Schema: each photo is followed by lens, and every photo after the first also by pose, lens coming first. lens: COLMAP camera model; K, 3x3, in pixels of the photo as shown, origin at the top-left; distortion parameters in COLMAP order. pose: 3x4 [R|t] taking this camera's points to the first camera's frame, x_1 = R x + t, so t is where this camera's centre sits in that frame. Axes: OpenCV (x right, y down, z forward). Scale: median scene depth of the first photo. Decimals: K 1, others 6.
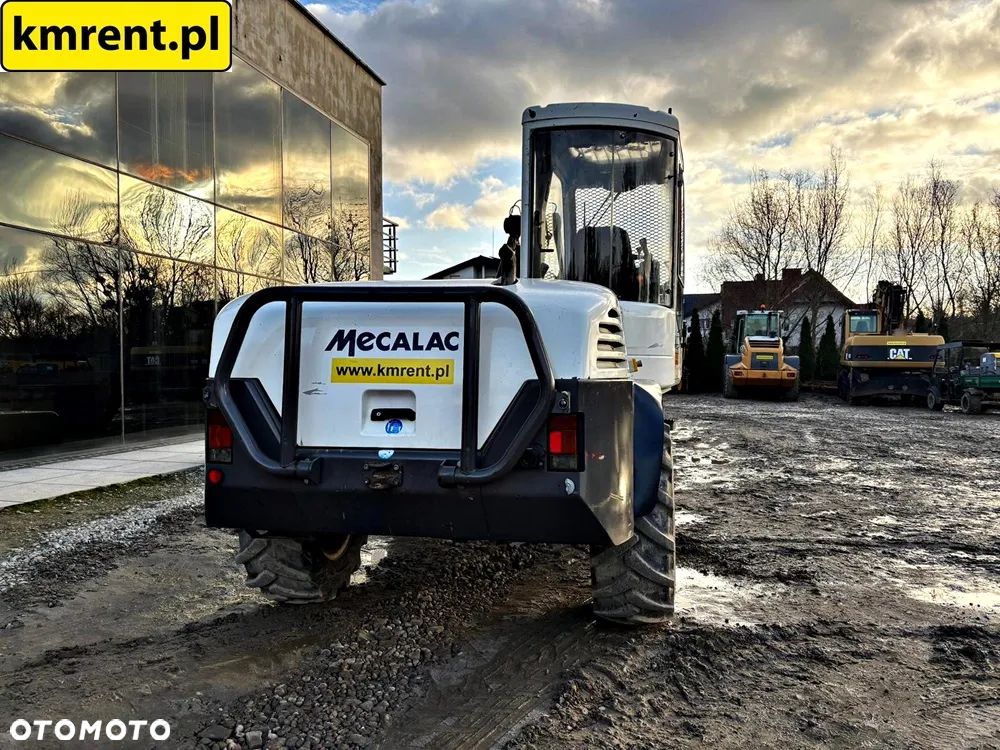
lens RADIAL K [[755.8, 0, 502.5], [0, 755.8, 369.0], [0, 0, 1]] dist [0.047686, -0.057520]
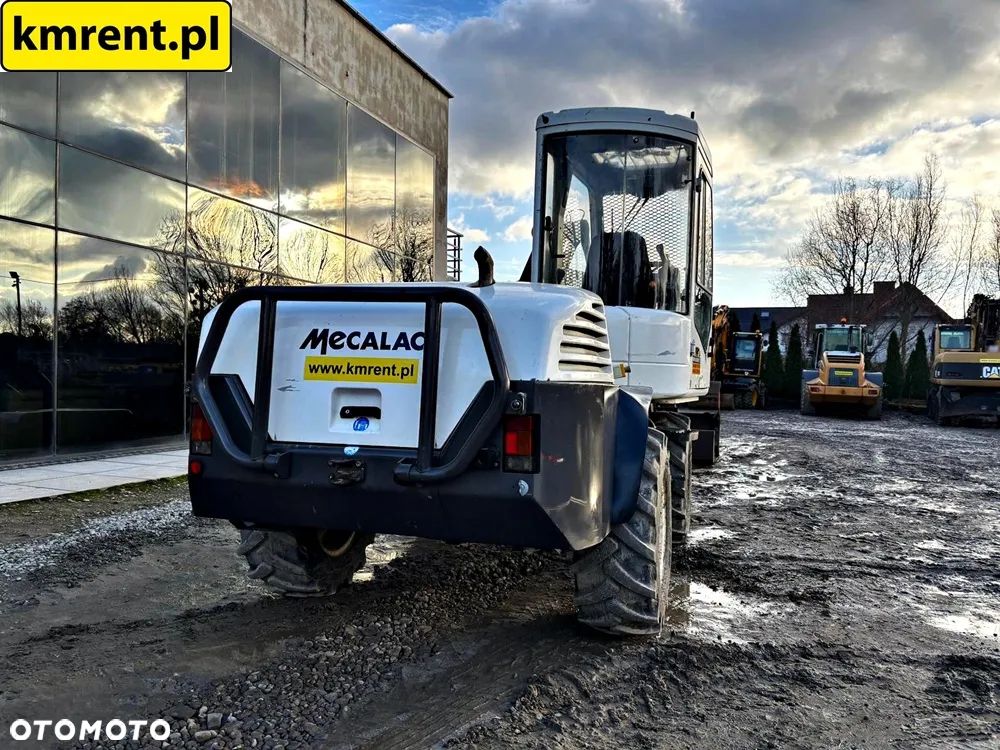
lens RADIAL K [[755.8, 0, 502.5], [0, 755.8, 369.0], [0, 0, 1]] dist [0.047686, -0.057520]
pose [[0.994006, 0.019591, -0.107556, 0.097065], [-0.021194, 0.999680, -0.013774, 0.007431], [0.107252, 0.015971, 0.994104, 0.001546]]
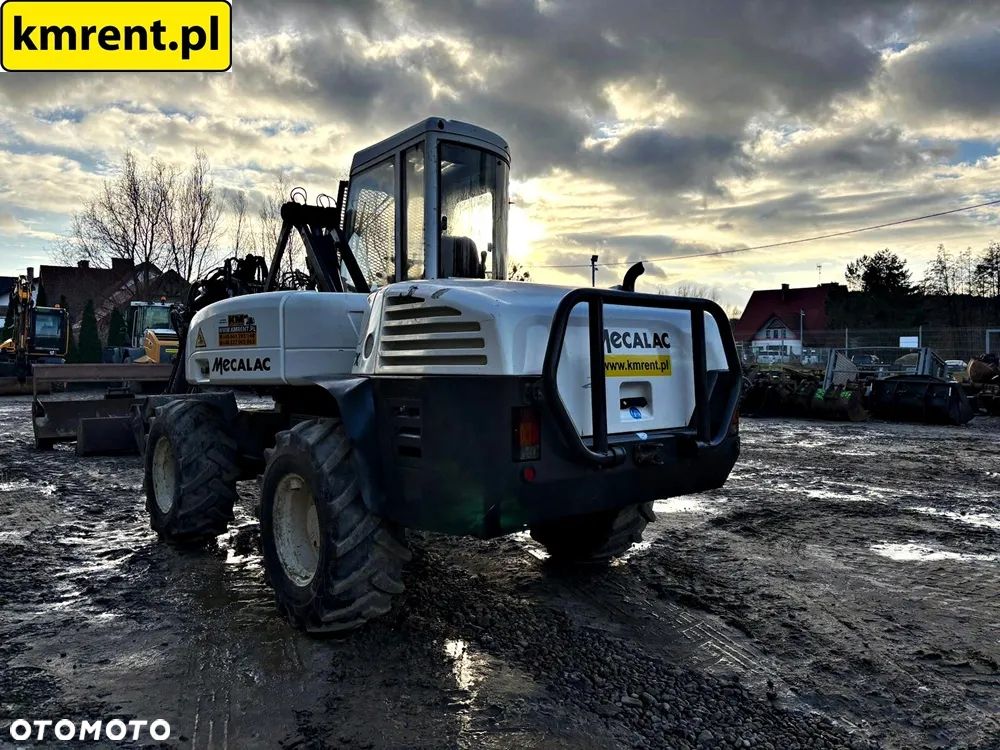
lens RADIAL K [[756.9, 0, 497.1], [0, 756.9, 375.6], [0, 0, 1]] dist [0.050693, -0.059210]
pose [[0.612929, -0.030491, 0.789549, -0.751288], [0.015729, 0.999528, 0.026389, -0.010147], [-0.789981, -0.003755, 0.613120, 0.282341]]
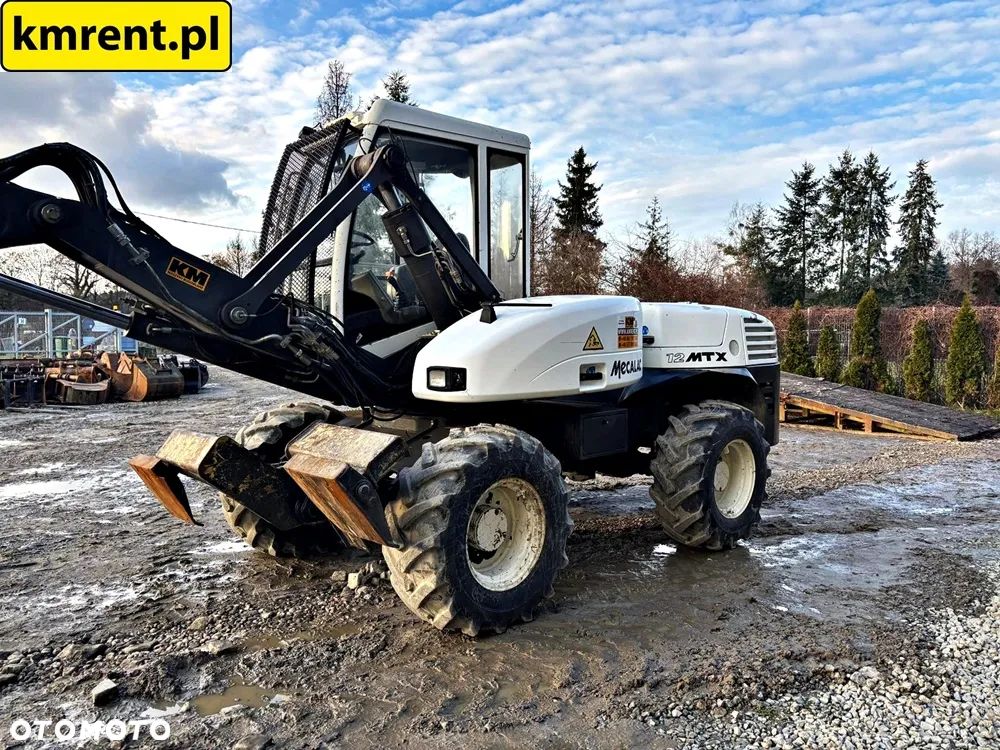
lens RADIAL K [[756.6, 0, 506.7], [0, 756.6, 360.5], [0, 0, 1]] dist [0.015248, 0.002161]
pose [[-0.830465, -0.030038, 0.556261, -0.589970], [-0.002883, 0.998764, 0.049630, -0.059941], [-0.557064, 0.039612, -0.829524, 2.062523]]
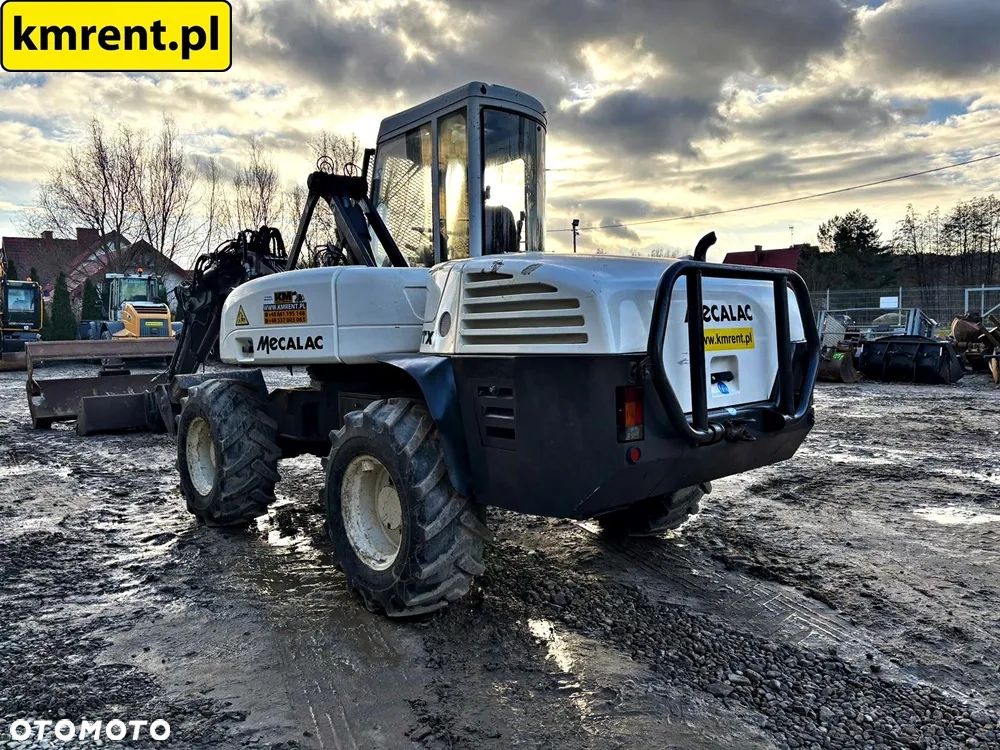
lens RADIAL K [[758.1, 0, 500.8], [0, 758.1, 371.9], [0, 0, 1]] dist [0.051614, -0.062461]
pose [[0.583356, -0.073347, 0.808898, -0.797759], [0.032831, 0.997230, 0.066747, -0.022697], [-0.811553, -0.012380, 0.584147, 0.375651]]
